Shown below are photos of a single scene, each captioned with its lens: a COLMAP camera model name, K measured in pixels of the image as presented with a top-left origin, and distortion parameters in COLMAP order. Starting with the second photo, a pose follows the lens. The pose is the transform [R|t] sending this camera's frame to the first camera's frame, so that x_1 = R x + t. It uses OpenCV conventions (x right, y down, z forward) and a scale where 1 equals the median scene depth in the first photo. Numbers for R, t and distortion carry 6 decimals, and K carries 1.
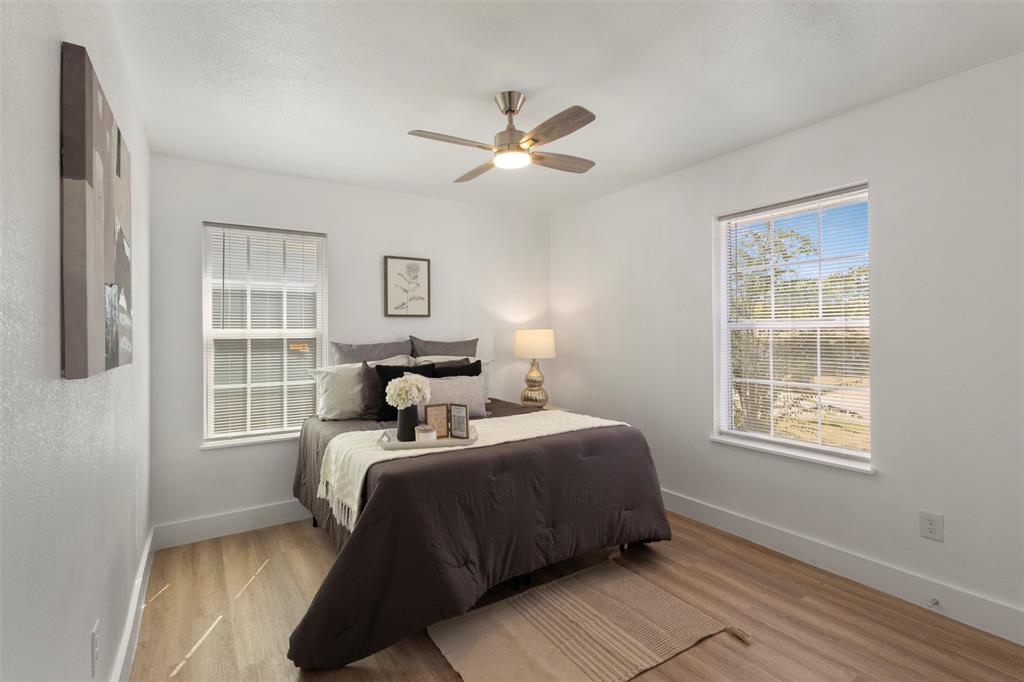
lens RADIAL K [[467.4, 0, 507.8], [0, 467.4, 331.1], [0, 0, 1]] dist [-0.000336, 0.000099]
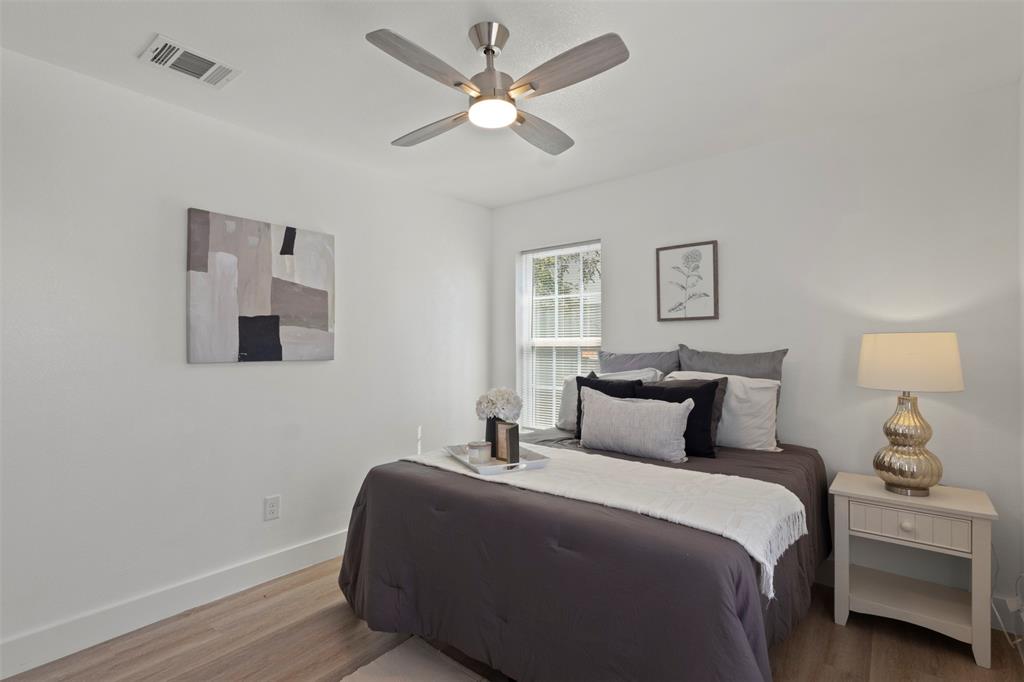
lens RADIAL K [[474.4, 0, 511.7], [0, 474.4, 343.3], [0, 0, 1]] dist [0.000676, 0.000486]
pose [[0.317481, 0.002774, -0.948261, 0.450272], [0.004491, 0.999980, 0.004429, 0.003416], [0.948254, -0.005665, 0.317462, 0.470996]]
